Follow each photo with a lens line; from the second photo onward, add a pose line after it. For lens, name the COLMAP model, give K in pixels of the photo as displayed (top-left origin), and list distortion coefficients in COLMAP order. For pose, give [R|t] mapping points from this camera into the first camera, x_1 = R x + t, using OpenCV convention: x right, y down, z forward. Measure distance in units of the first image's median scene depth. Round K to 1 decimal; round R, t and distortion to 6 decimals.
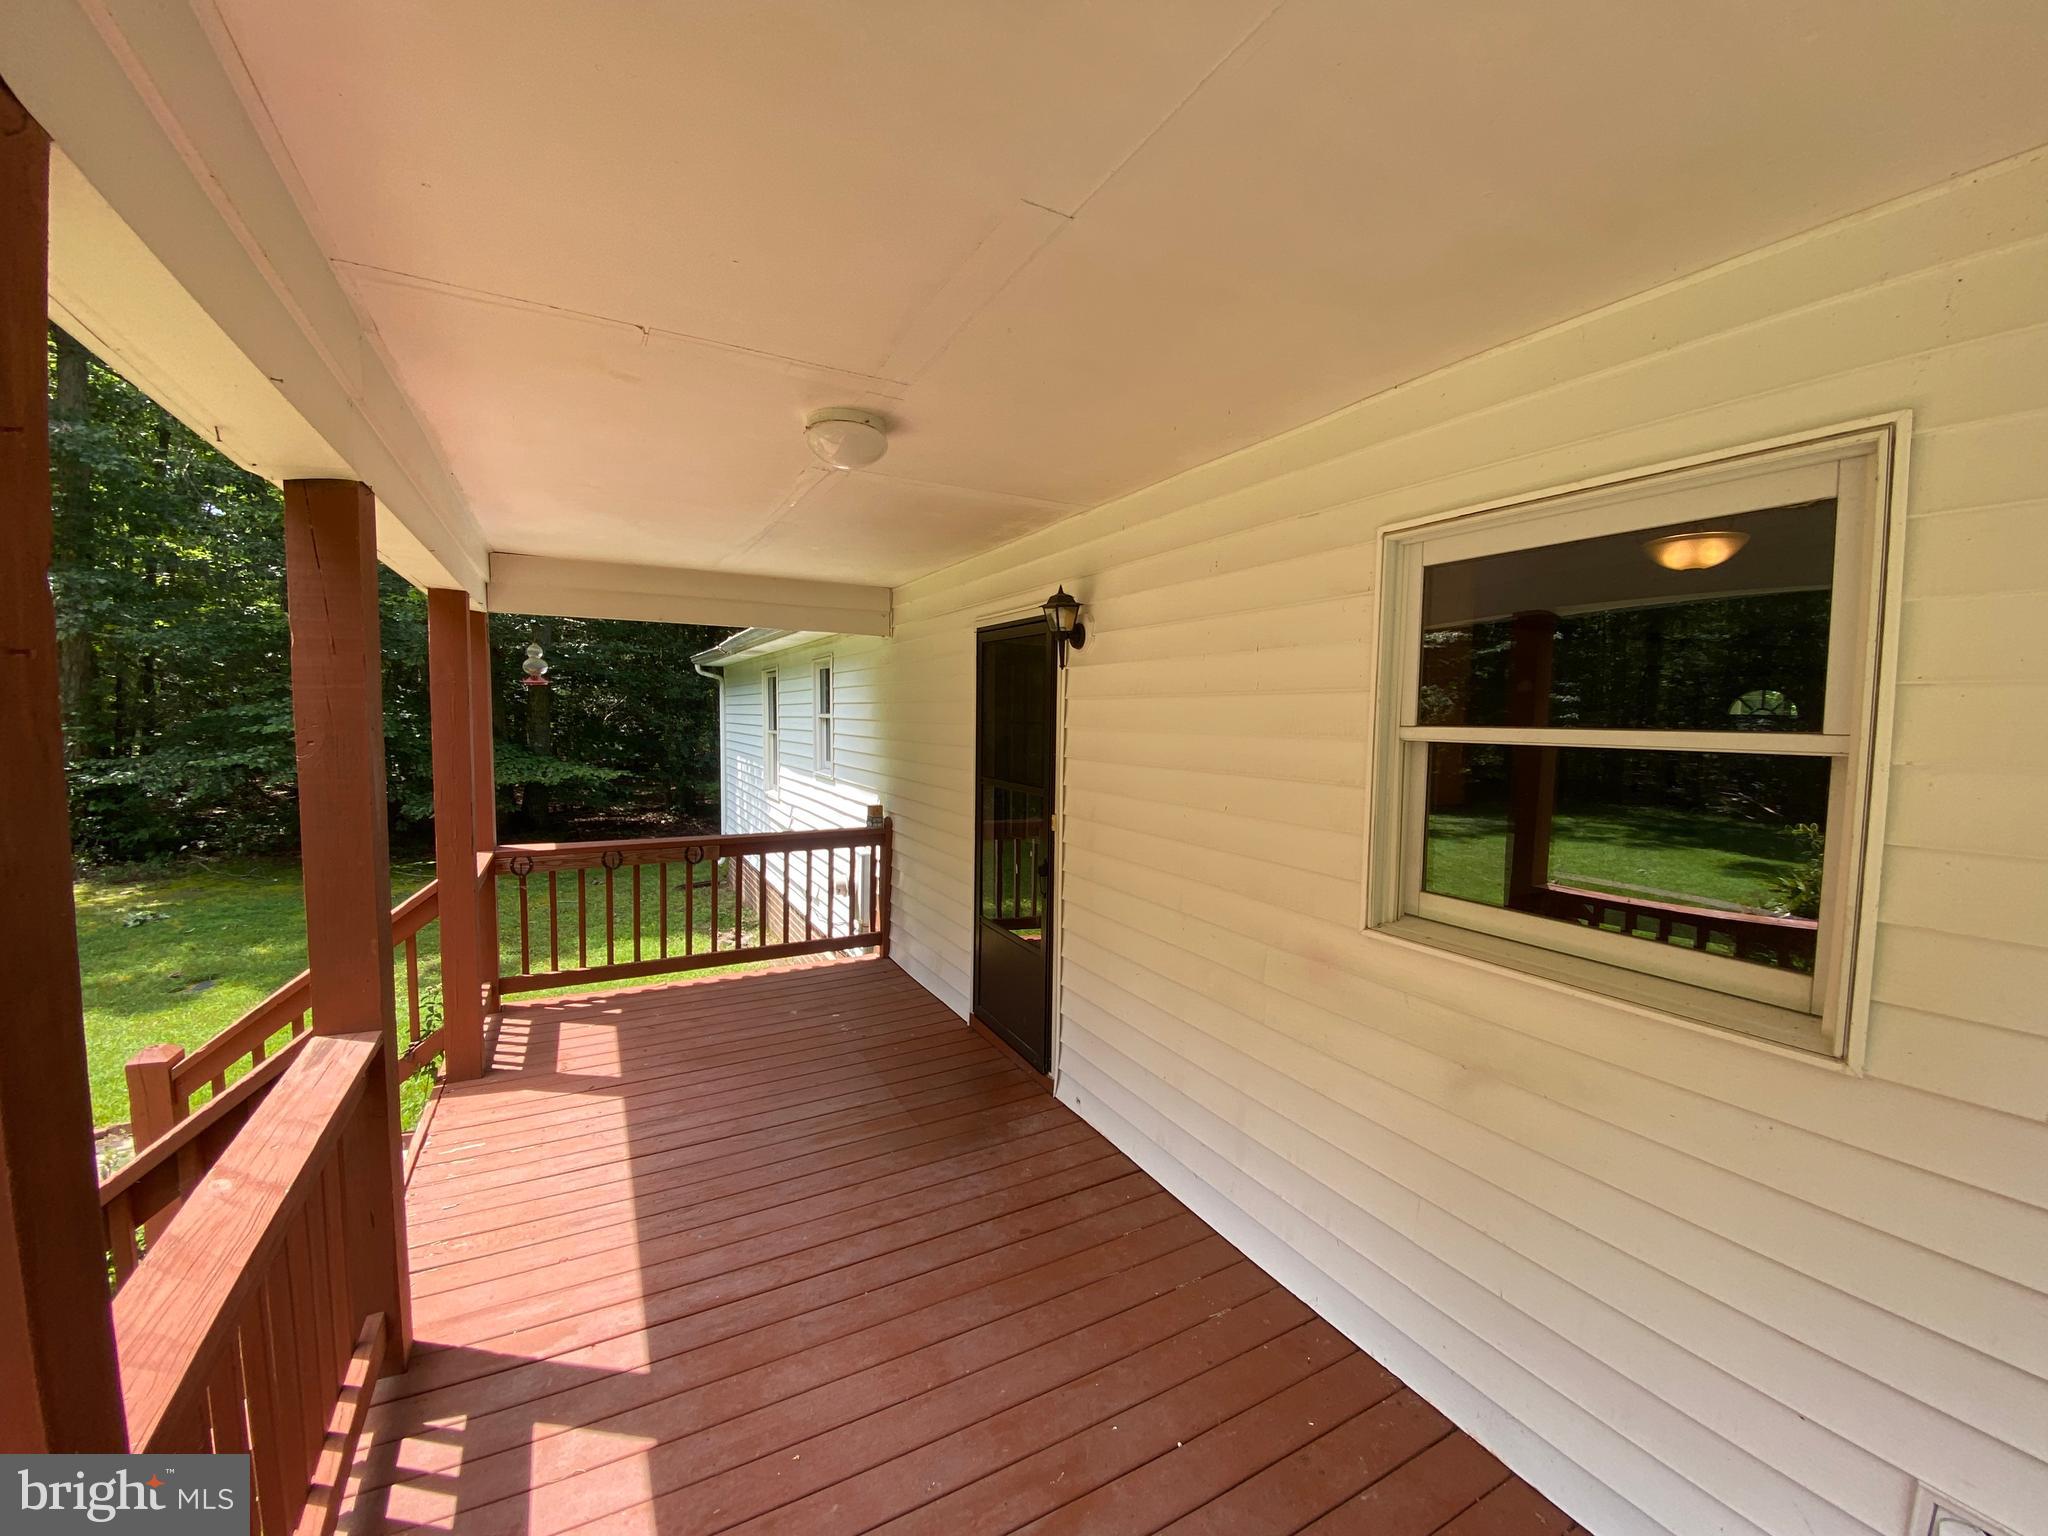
lens RADIAL K [[837.5, 0, 1016.1], [0, 837.5, 753.9], [0, 0, 1]] dist [0.013436, -0.012448]
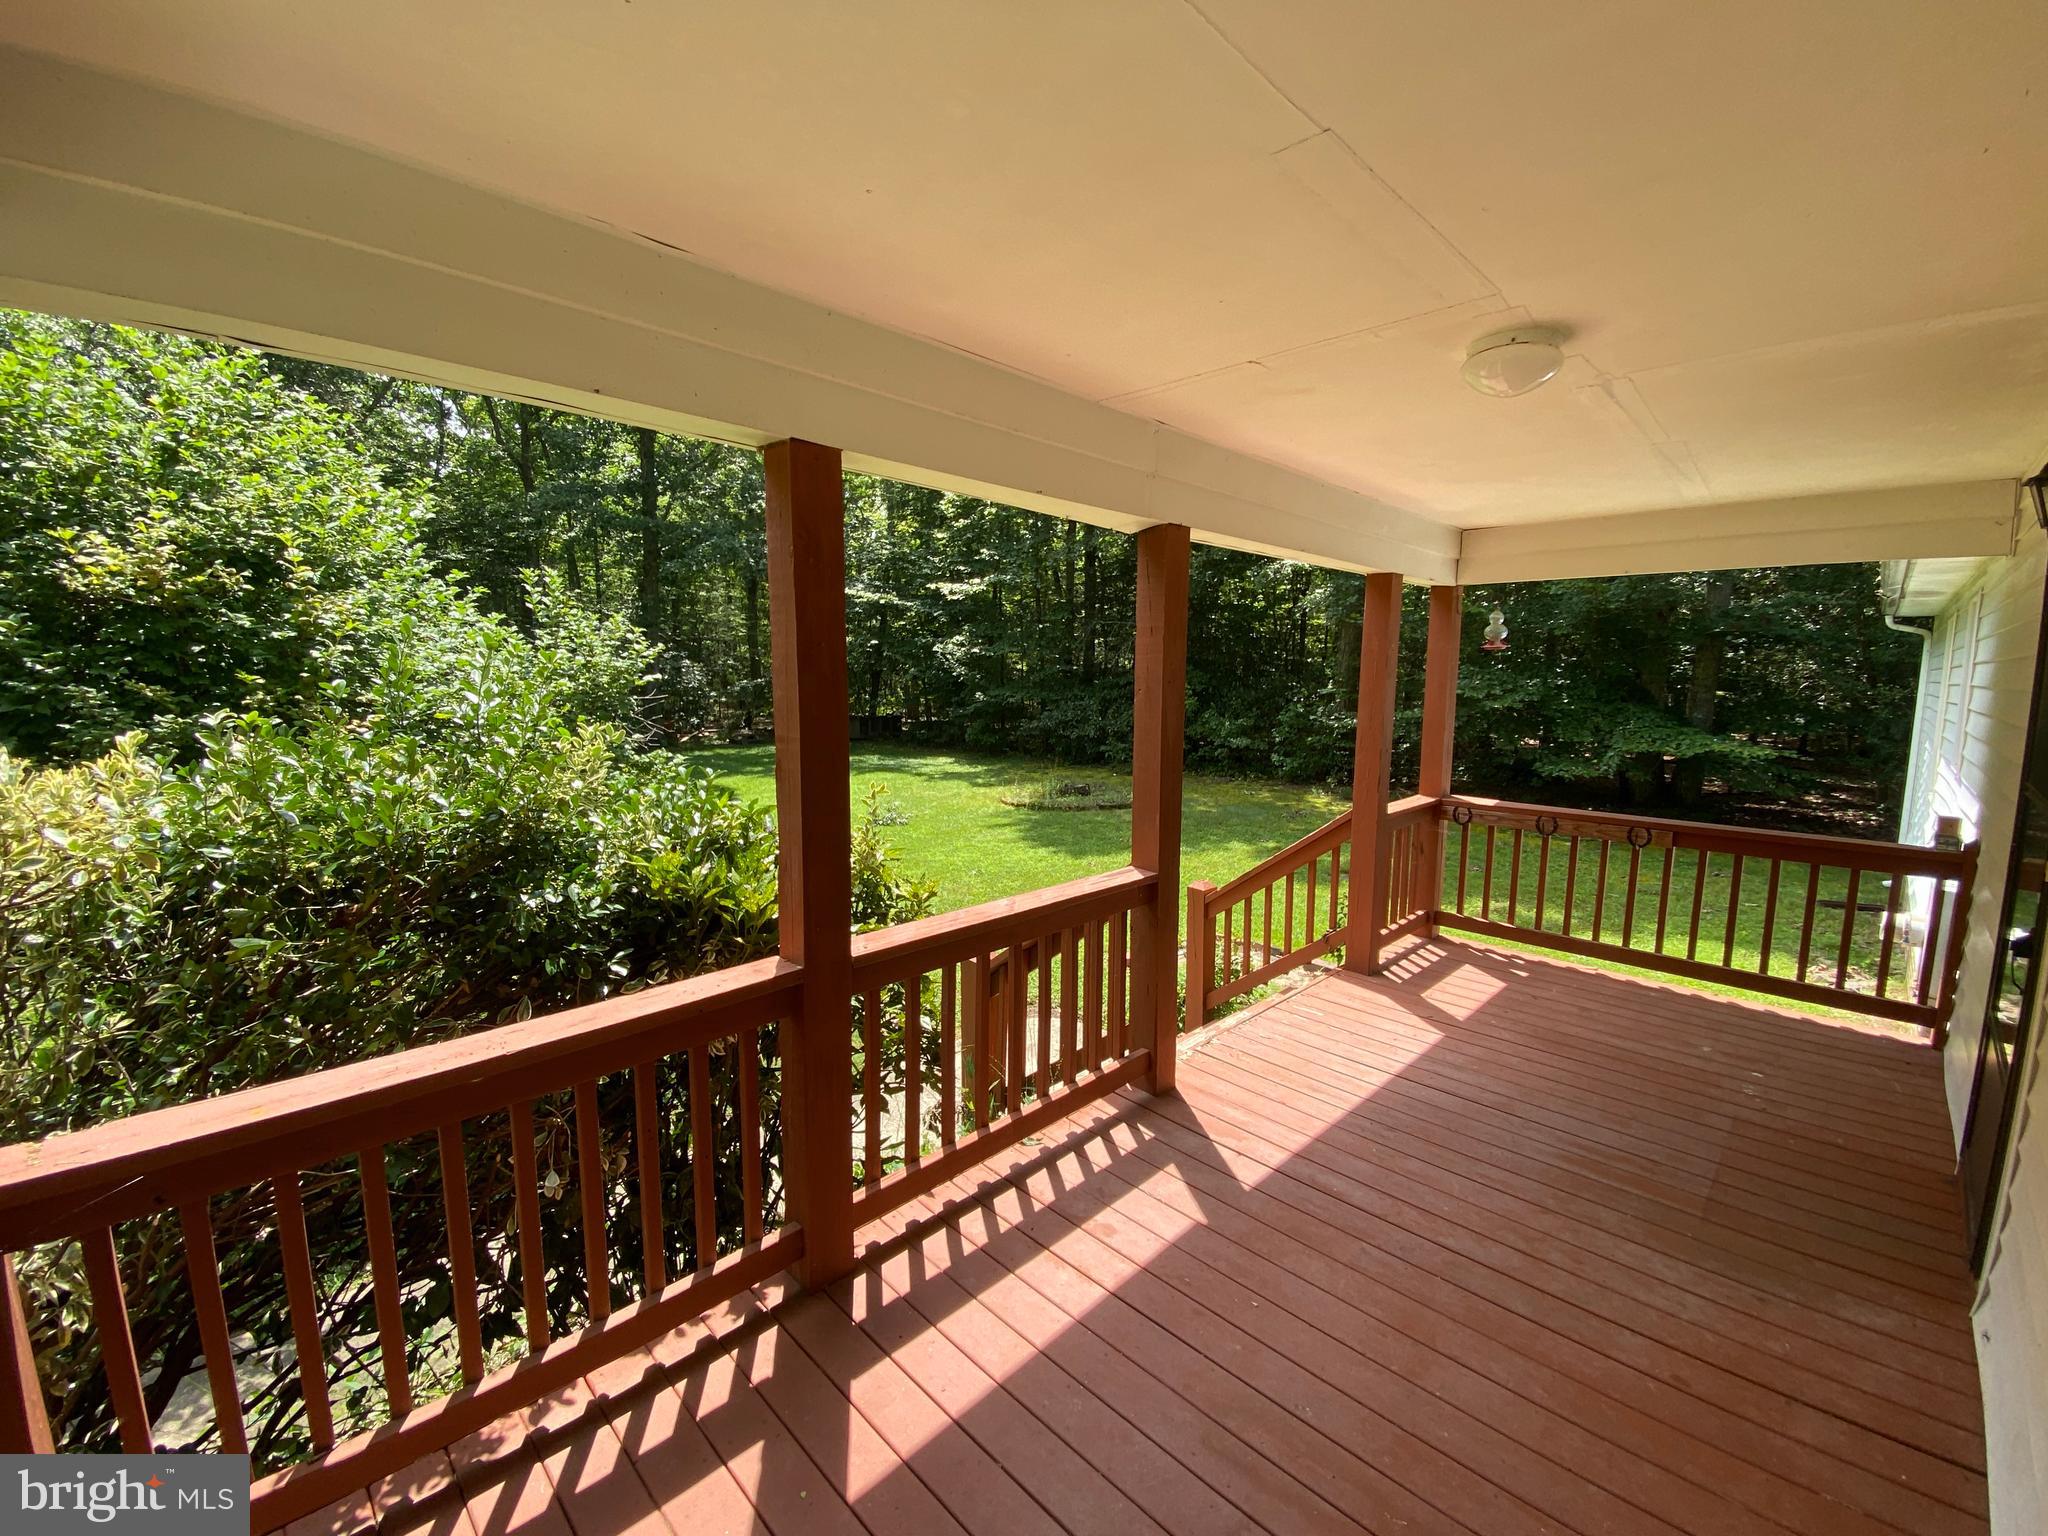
lens RADIAL K [[837.5, 0, 1035.9], [0, 837.5, 760.3], [0, 0, 1]] dist [0.013436, -0.012448]
pose [[0.302080, 0.095146, -0.948523, 0.312047], [-0.051474, 0.995183, 0.083433, -0.001853], [0.951892, 0.023621, 0.305522, 0.147993]]
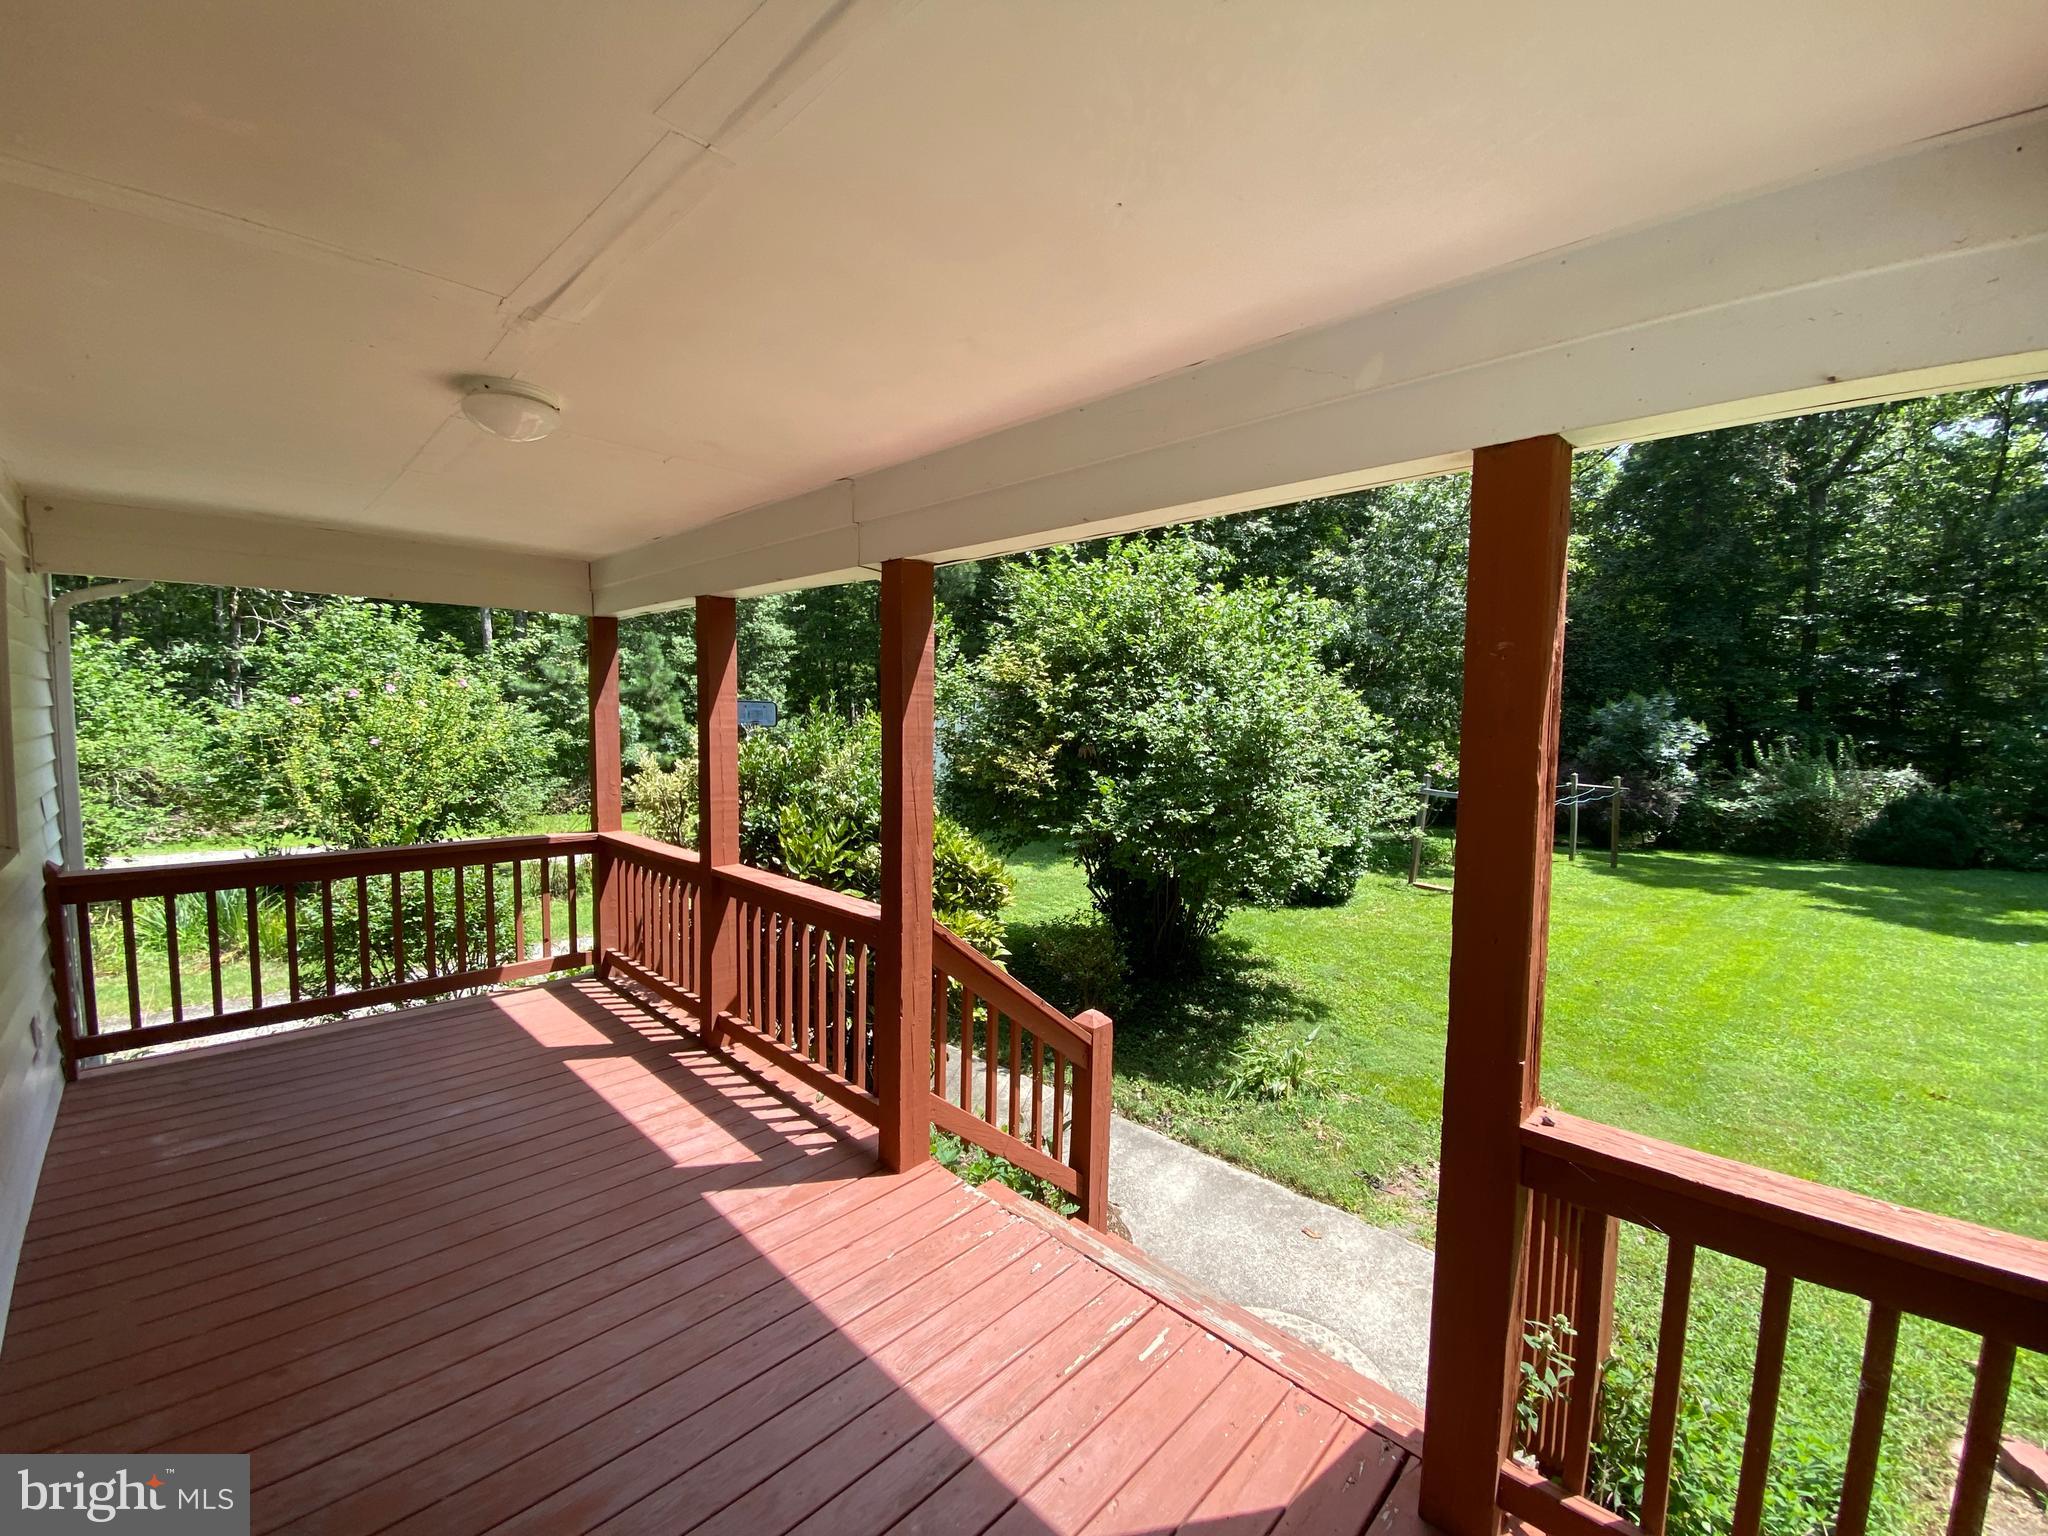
lens RADIAL K [[837.5, 0, 1023.2], [0, 837.5, 764.0], [0, 0, 1]] dist [0.013436, -0.012448]
pose [[-0.951169, -0.002056, -0.308664, -0.260029], [-0.035704, 0.993998, 0.103404, -0.060886], [0.306599, 0.109375, -0.945534, 1.210700]]
